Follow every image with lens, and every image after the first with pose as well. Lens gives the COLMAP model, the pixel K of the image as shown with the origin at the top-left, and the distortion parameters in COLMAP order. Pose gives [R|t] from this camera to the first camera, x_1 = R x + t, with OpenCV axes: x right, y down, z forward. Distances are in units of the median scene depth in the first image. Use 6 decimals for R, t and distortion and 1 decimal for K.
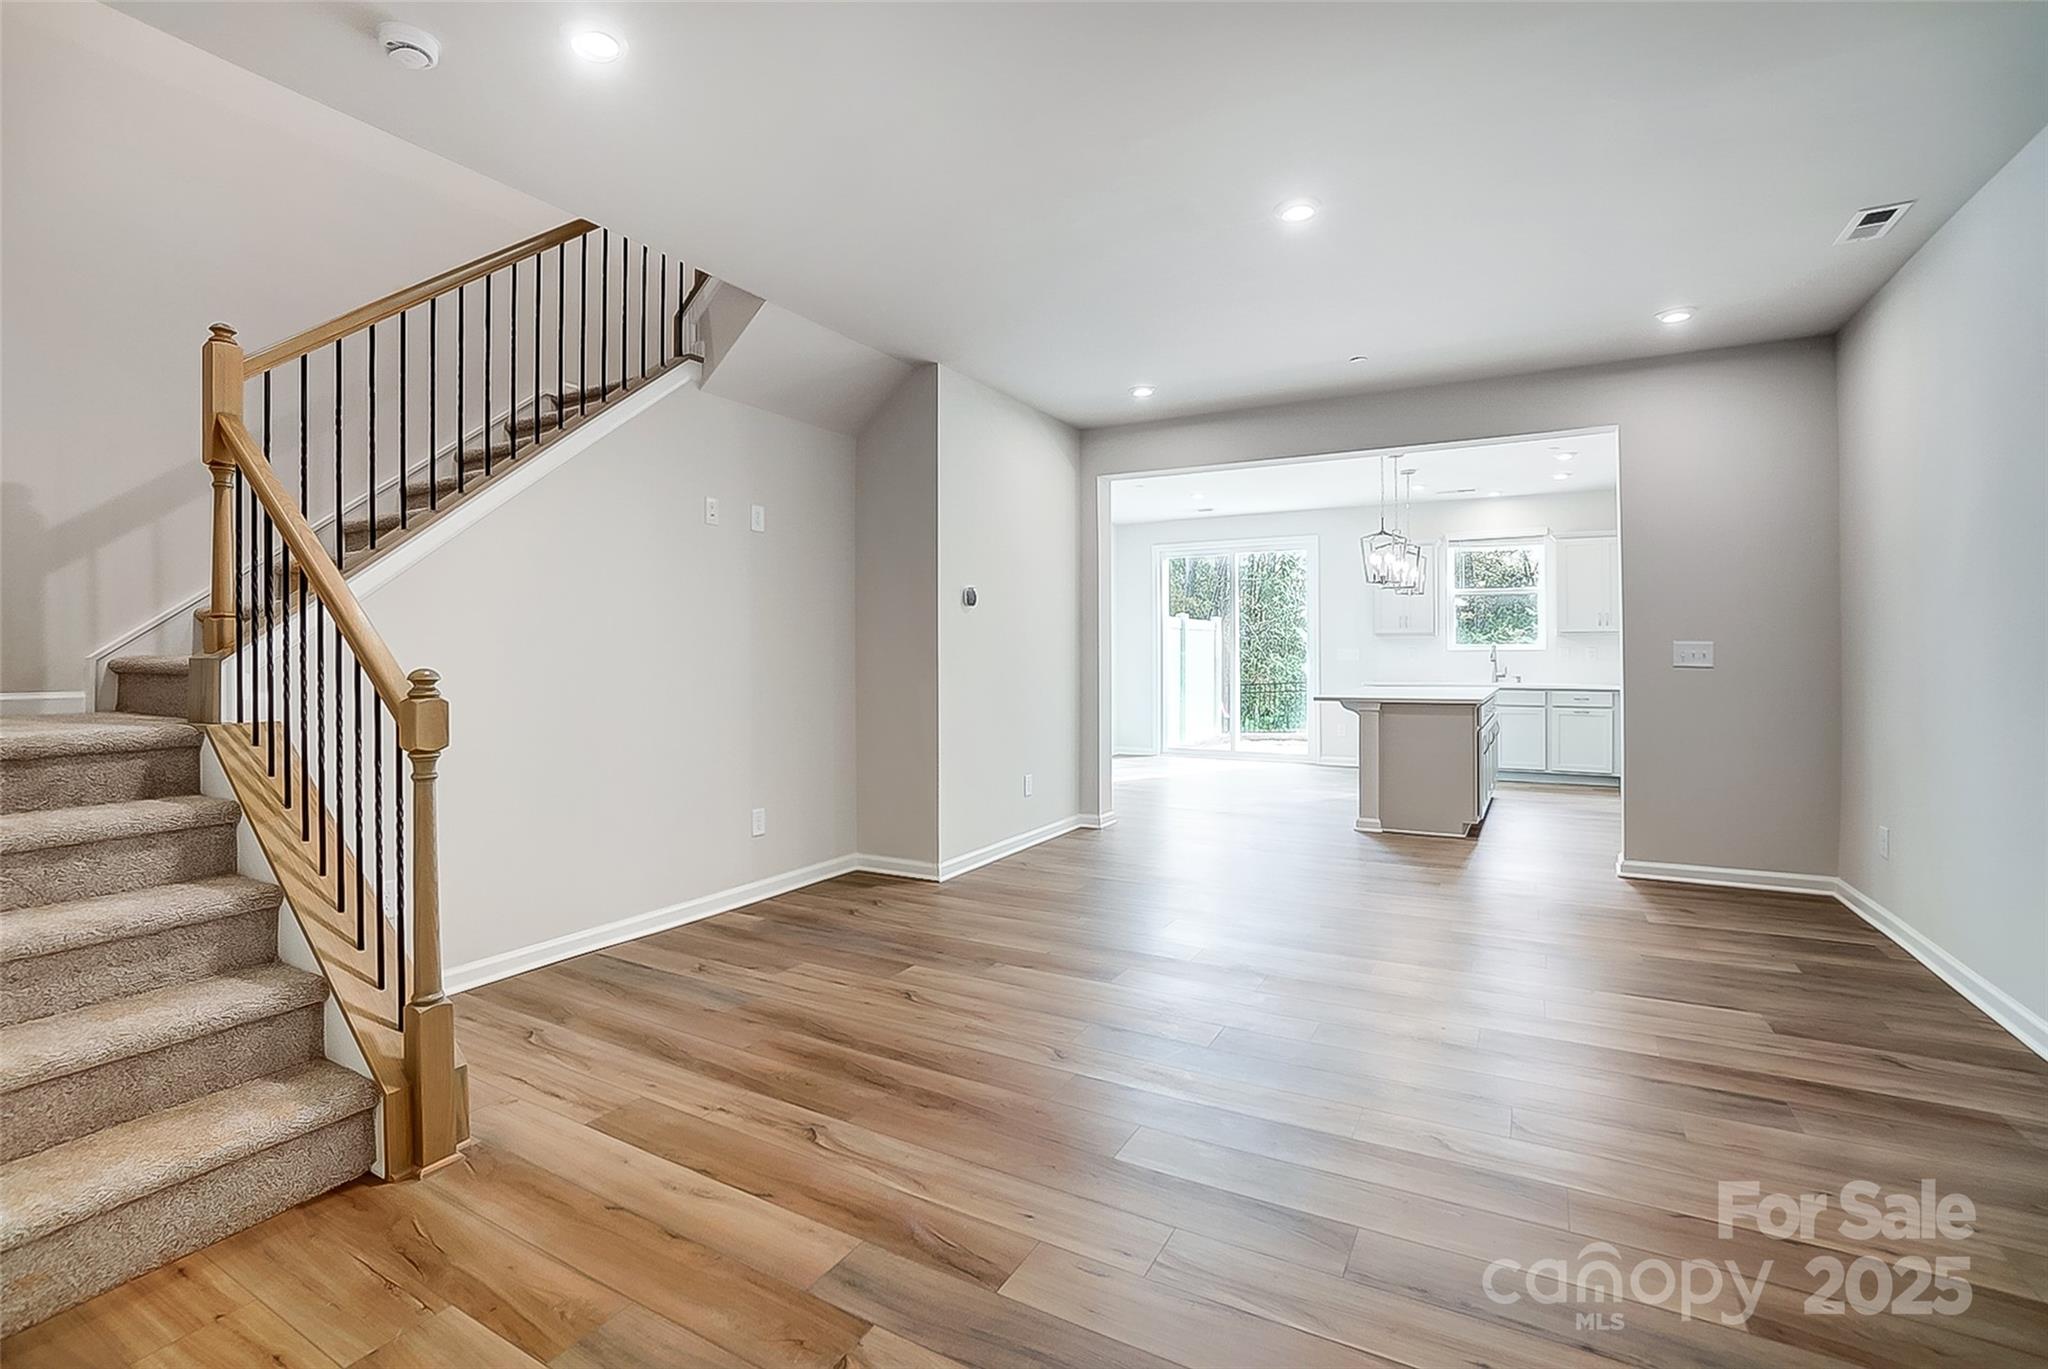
lens RADIAL K [[922.4, 0, 1014.2], [0, 922.4, 662.9], [0, 0, 1]] dist [0.001423, 0.000184]
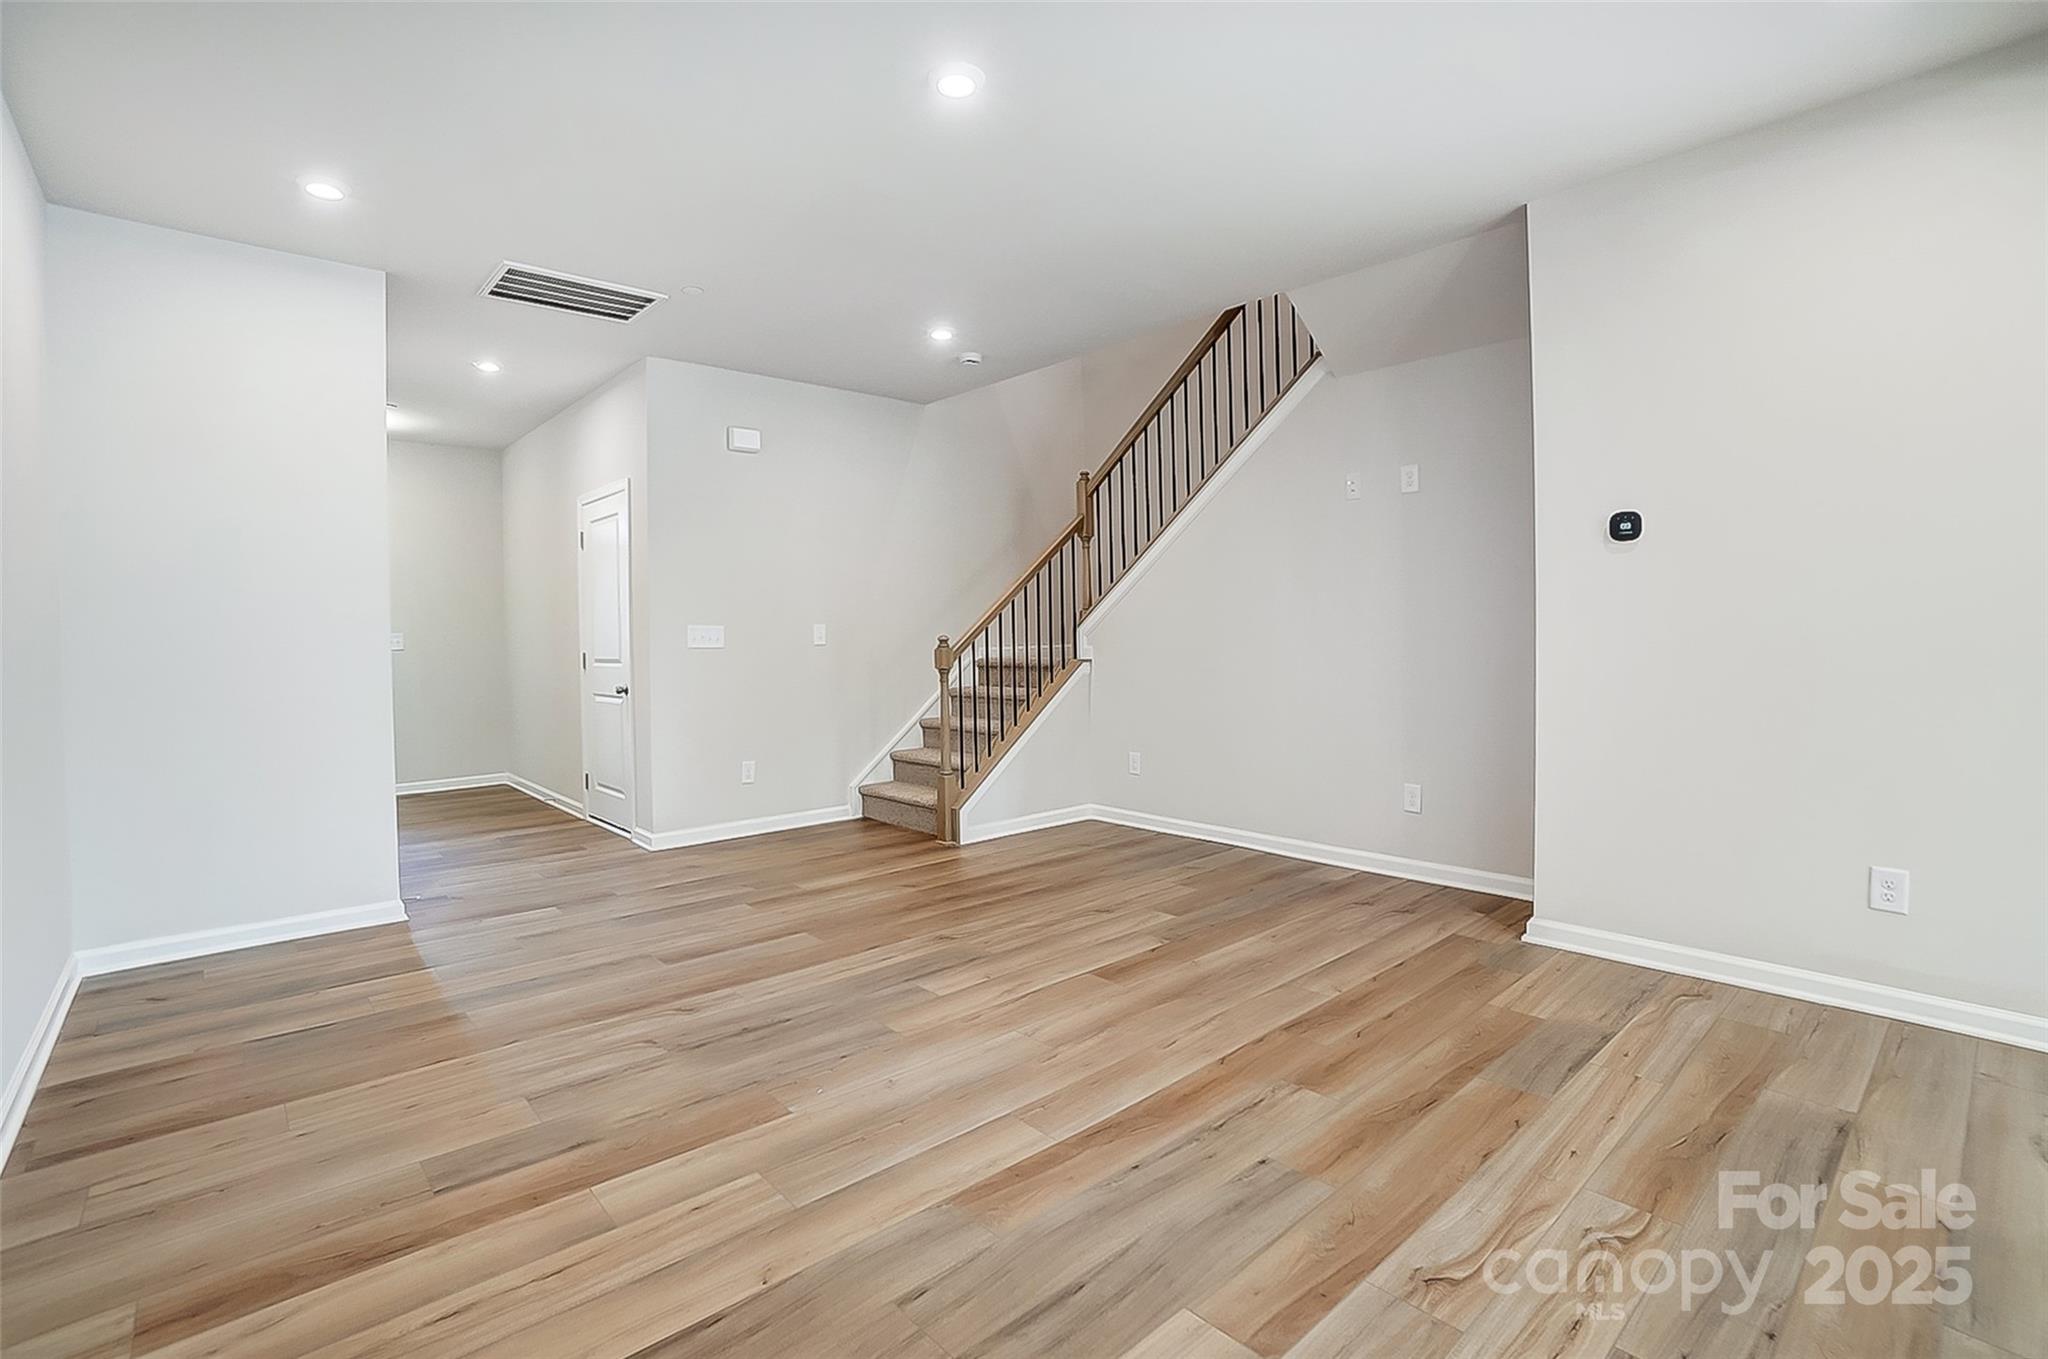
lens RADIAL K [[923.0, 0, 1023.0], [0, 923.0, 635.5], [0, 0, 1]] dist [-0.037411, 0.000080]
pose [[-0.318267, 0.002705, -0.947997, 1.042010], [0.003904, 0.999991, 0.001542, 0.001974], [0.947993, -0.003210, -0.318274, 1.282707]]
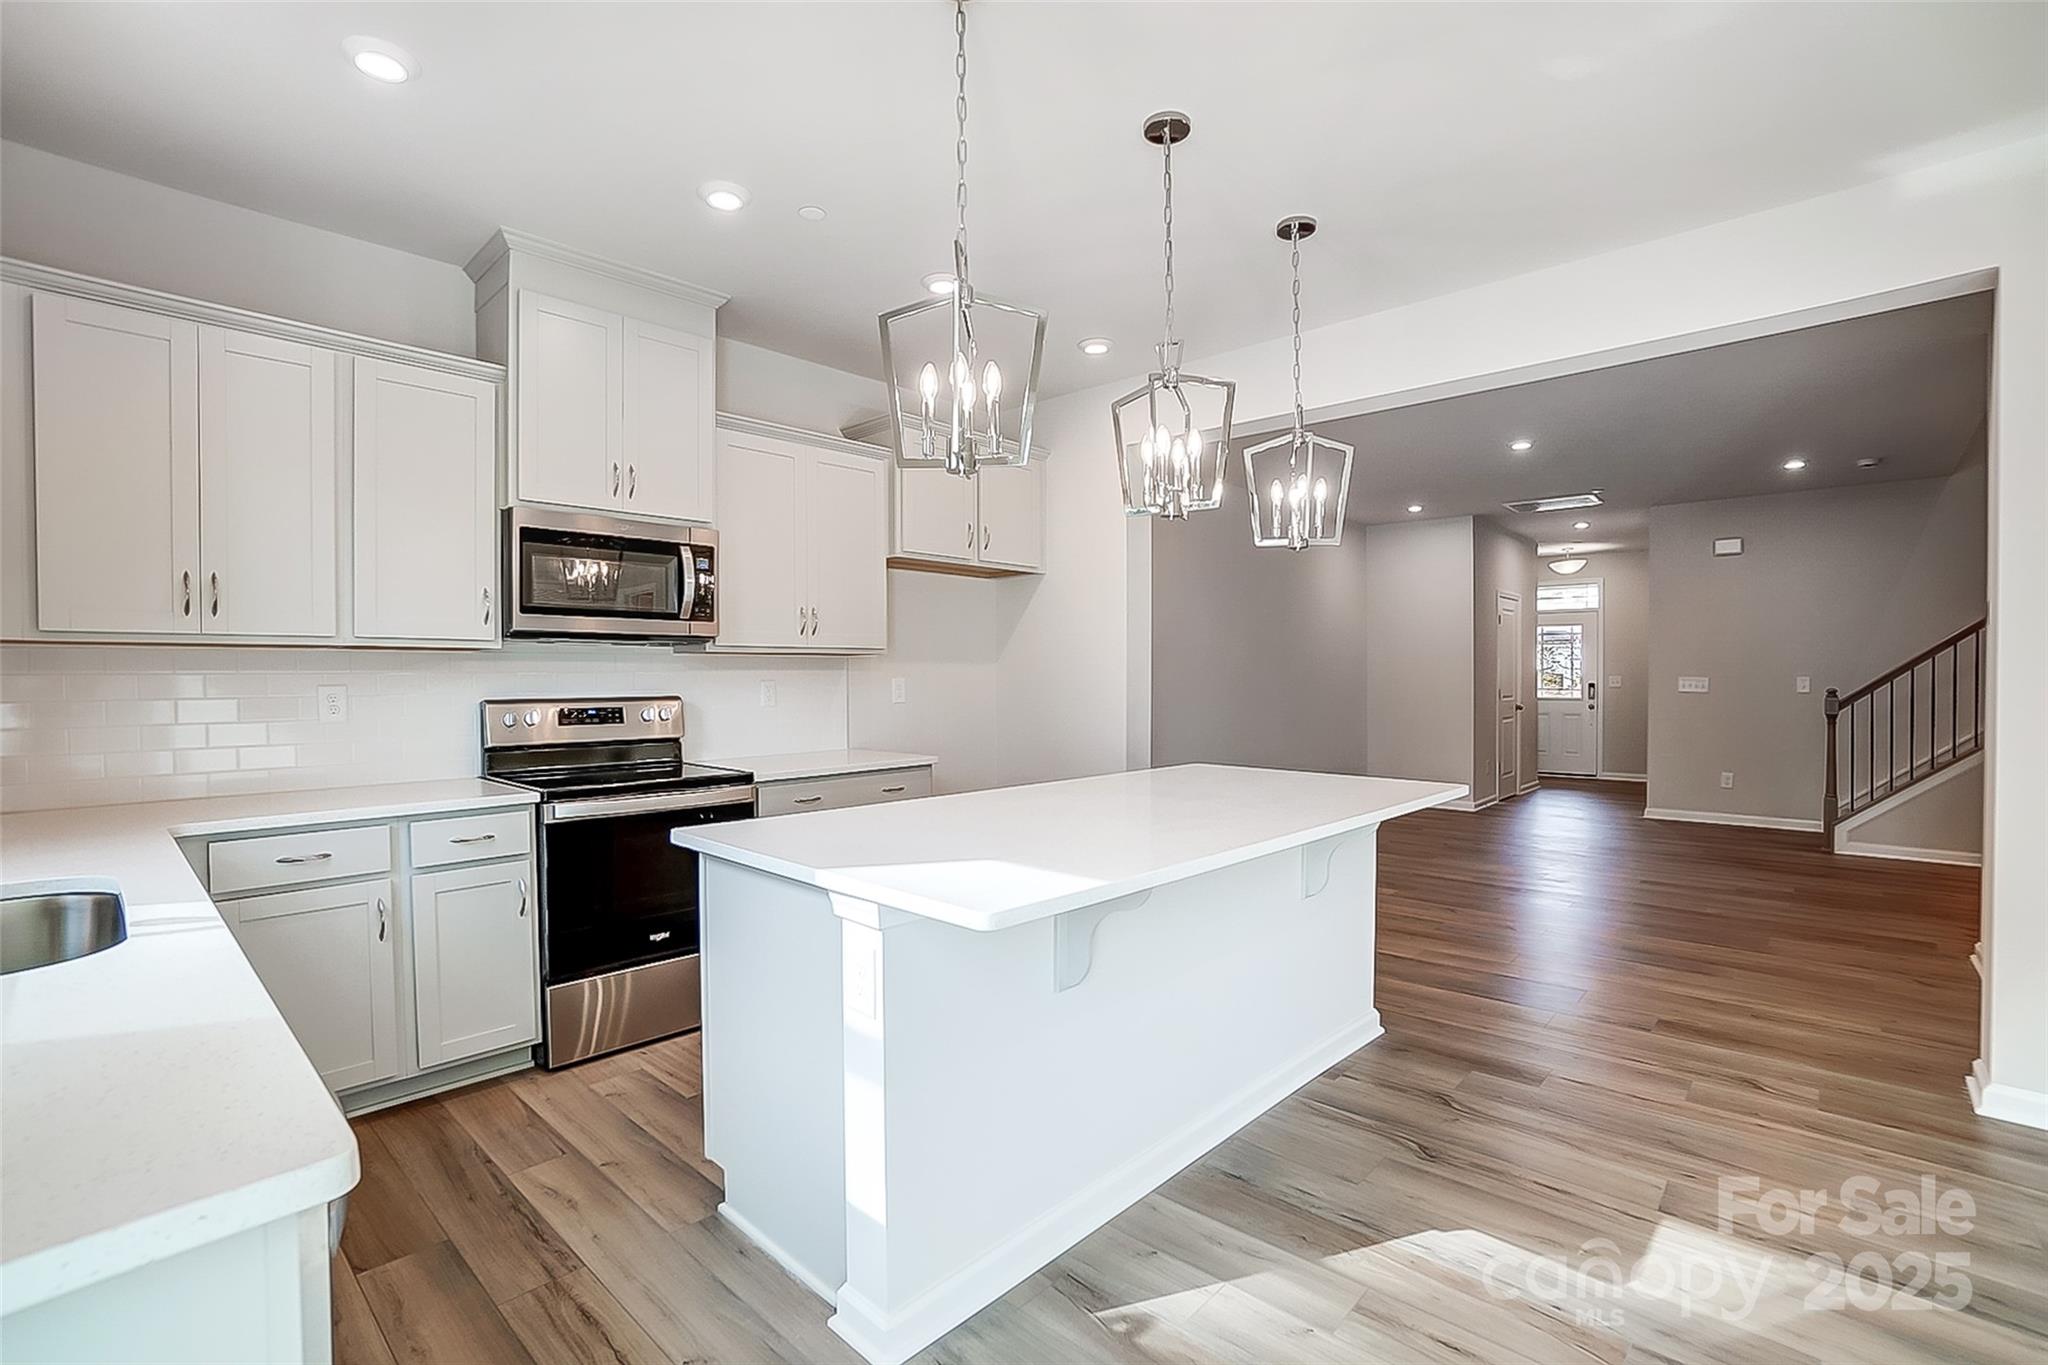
lens RADIAL K [[905.7, 0, 1032.7], [0, 905.7, 679.8], [0, 0, 1]] dist [-0.028436, 0.000192]
pose [[-0.976738, 0.002173, 0.214425, 0.879341], [0.005469, 0.999876, 0.014783, -0.053584], [-0.214366, 0.015612, -0.976629, 2.935042]]
